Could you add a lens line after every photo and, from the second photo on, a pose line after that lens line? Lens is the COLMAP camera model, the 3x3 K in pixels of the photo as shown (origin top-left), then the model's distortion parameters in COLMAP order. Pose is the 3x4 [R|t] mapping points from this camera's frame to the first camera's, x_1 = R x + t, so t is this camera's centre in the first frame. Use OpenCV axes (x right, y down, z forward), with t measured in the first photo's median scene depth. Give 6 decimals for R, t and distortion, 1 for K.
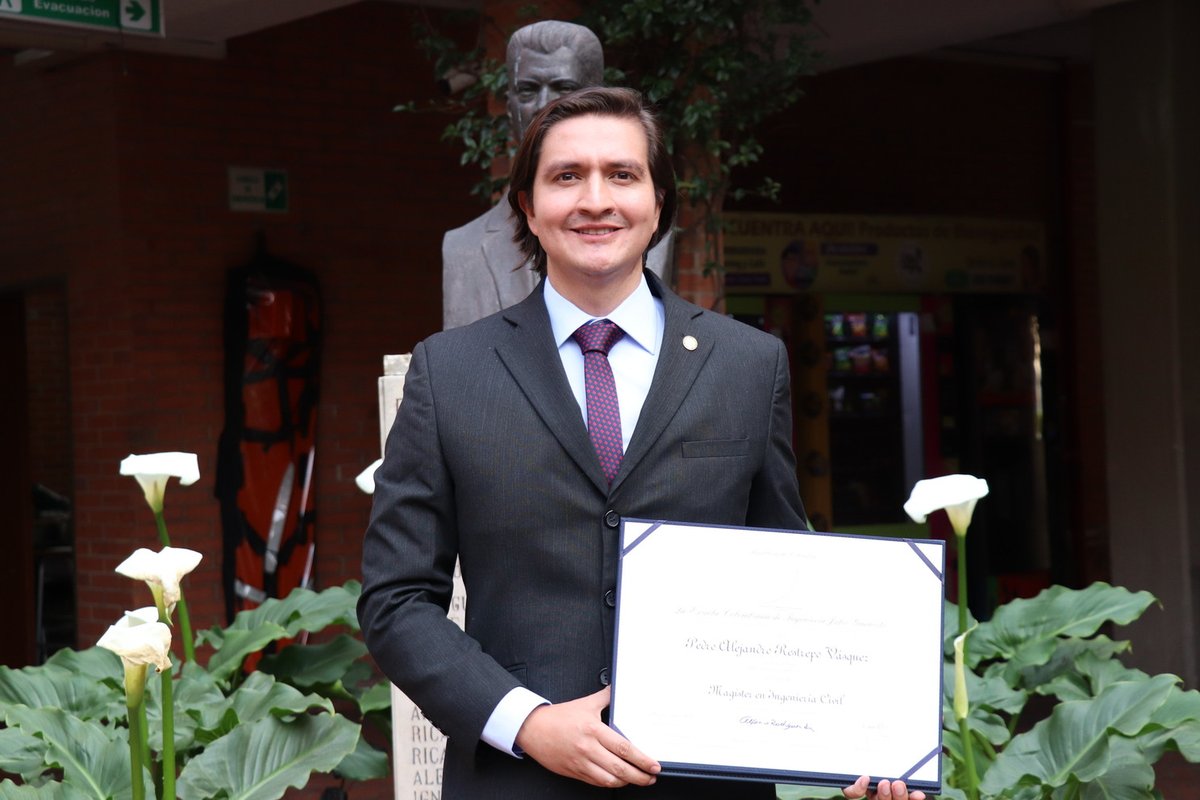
lens RADIAL K [[2394.5, 0, 600.0], [0, 2394.5, 400.0], [0, 0, 1]] dist [0.283451, 0.464258]
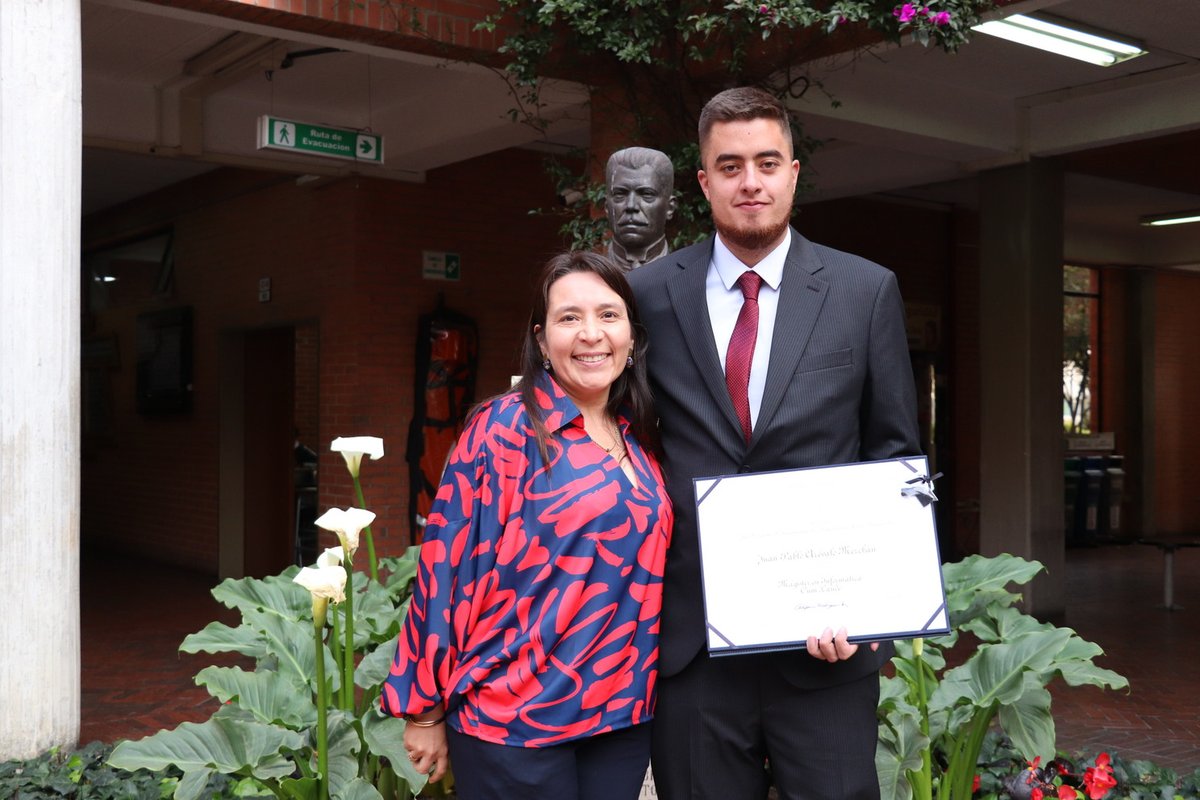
lens RADIAL K [[1430.2, 0, 600.0], [0, 1430.2, 400.0], [0, 0, 1]] dist [-0.025316, 0.232828]
pose [[0.998683, 0.039138, -0.033167, -0.008446], [-0.039221, 0.999229, -0.001845, -0.004439], [0.033069, 0.003143, 0.999448, 0.143249]]
